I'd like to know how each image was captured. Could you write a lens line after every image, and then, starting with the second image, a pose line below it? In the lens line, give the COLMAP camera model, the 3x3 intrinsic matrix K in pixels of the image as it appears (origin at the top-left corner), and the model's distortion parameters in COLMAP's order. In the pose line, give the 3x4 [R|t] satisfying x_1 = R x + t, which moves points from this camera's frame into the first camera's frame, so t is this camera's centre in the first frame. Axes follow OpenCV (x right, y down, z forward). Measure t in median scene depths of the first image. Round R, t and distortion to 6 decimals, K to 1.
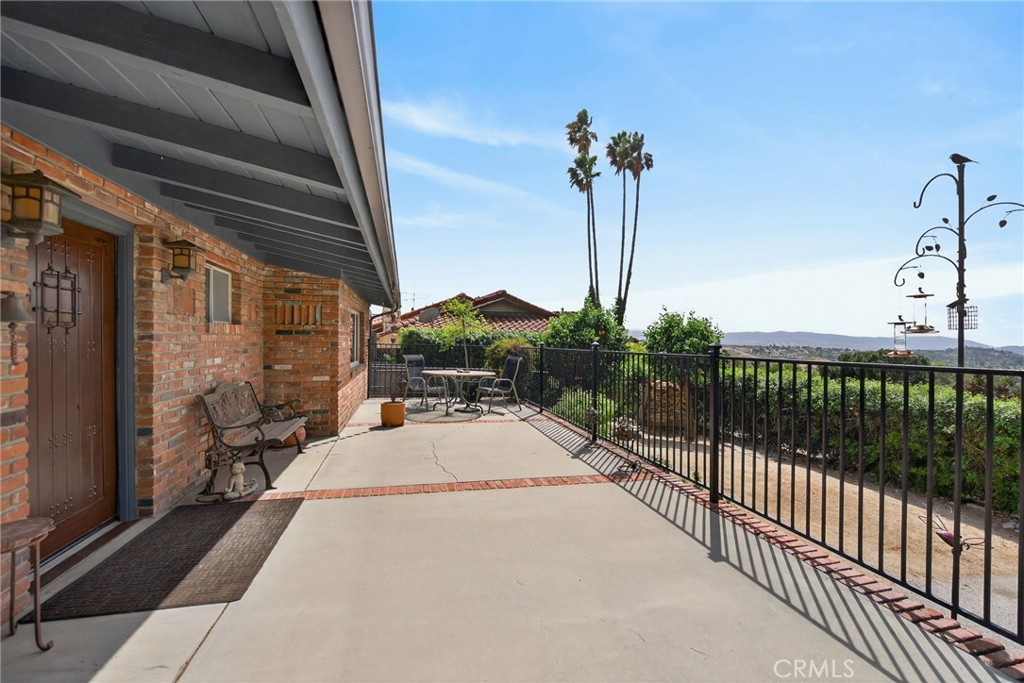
lens RADIAL K [[460.6, 0, 512.6], [0, 460.6, 343.4], [0, 0, 1]] dist [0.002855, -0.000070]
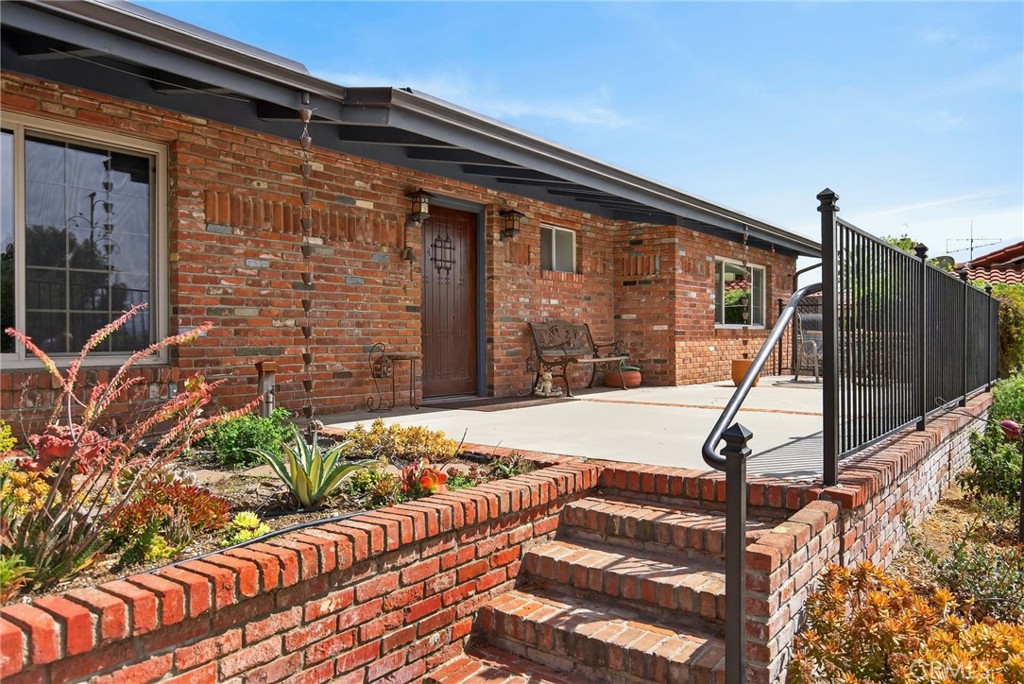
lens RADIAL K [[783.9, 0, 536.0], [0, 783.9, 327.4], [0, 0, 1]] dist [0.034174, 0.003337]
pose [[0.669350, -0.018290, -0.742722, 0.898599], [0.001394, 0.999726, -0.023362, 0.155682], [0.742946, 0.014603, 0.669192, -0.450695]]
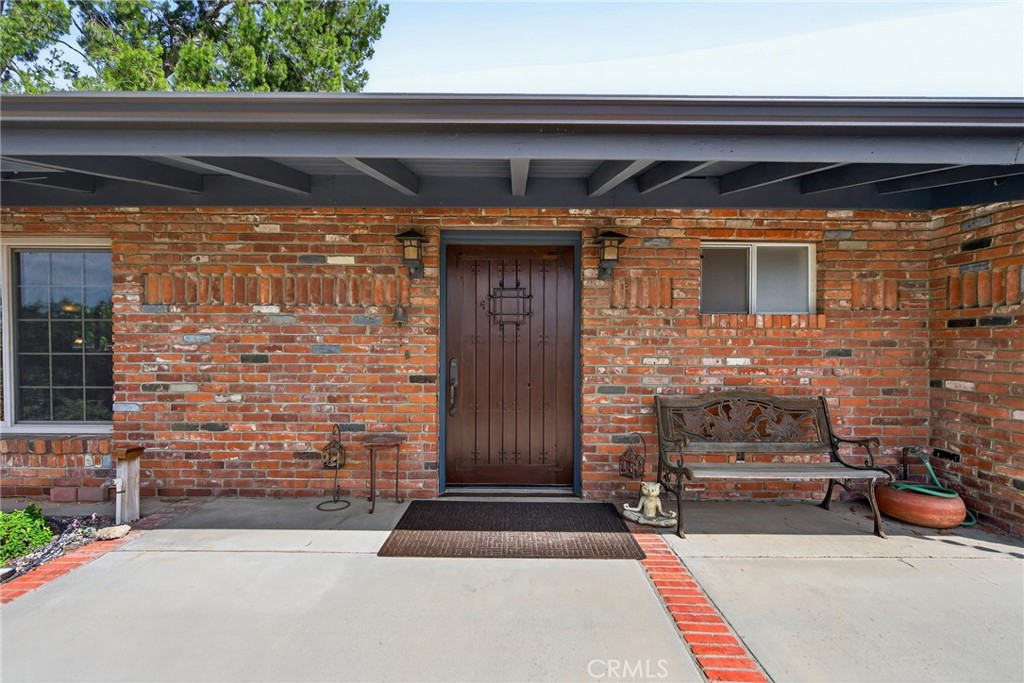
lens RADIAL K [[460.6, 0, 512.6], [0, 460.6, 343.4], [0, 0, 1]] dist [0.002855, -0.000070]
pose [[-0.227813, -0.004704, -0.973694, 0.222149], [-0.016800, 0.999858, -0.000900, 0.013402], [0.973560, 0.016153, -0.227860, 0.804327]]
